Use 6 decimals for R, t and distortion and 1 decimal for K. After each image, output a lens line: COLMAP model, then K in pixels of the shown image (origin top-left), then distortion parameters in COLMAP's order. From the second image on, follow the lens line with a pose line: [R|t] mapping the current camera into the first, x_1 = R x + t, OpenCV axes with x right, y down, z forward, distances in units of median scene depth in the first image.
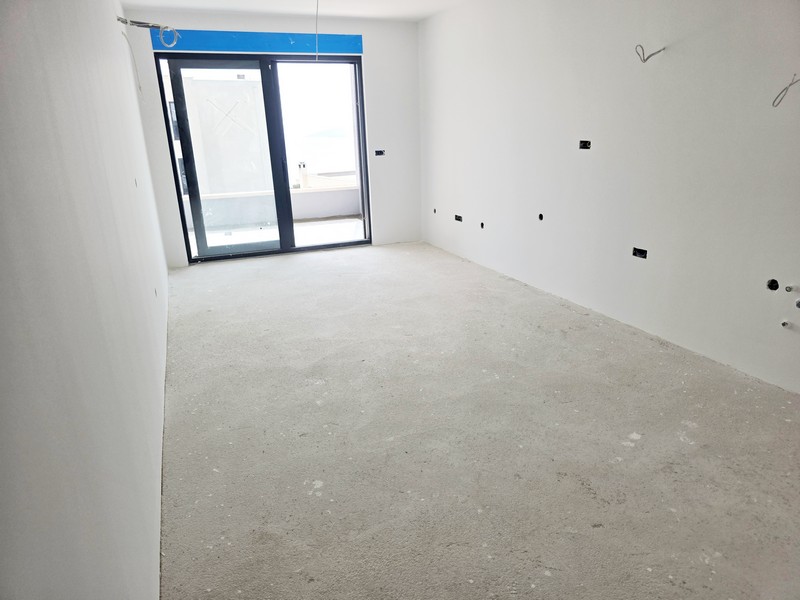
lens RADIAL K [[540.9, 0, 402.8], [0, 540.9, 302.1], [0, 0, 1]] dist [0.050782, -0.041390]
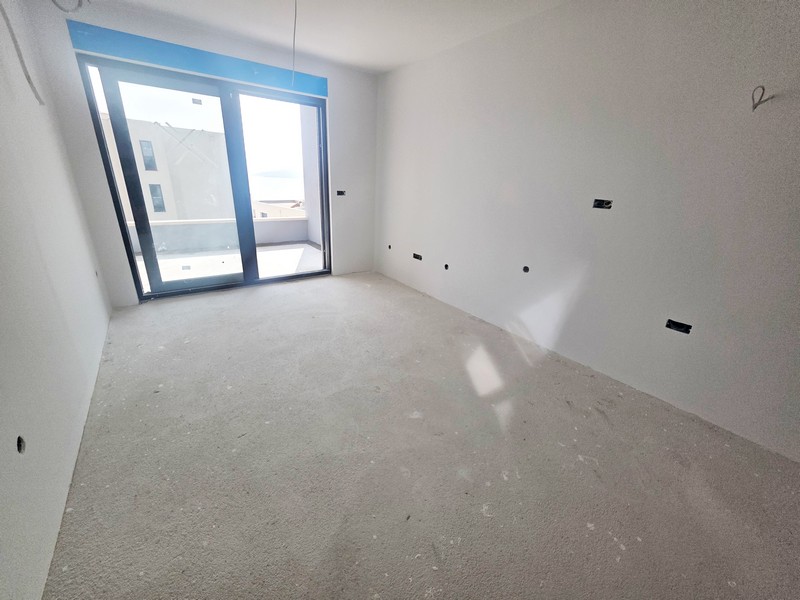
lens RADIAL K [[320.2, 0, 396.4], [0, 320.2, 293.3], [0, 0, 1]] dist [0.000086, 0.000426]
pose [[0.968928, -0.012645, 0.247021, -0.107026], [0.003224, 0.999253, 0.038509, -0.107963], [-0.247324, -0.036516, 0.968245, 0.377135]]
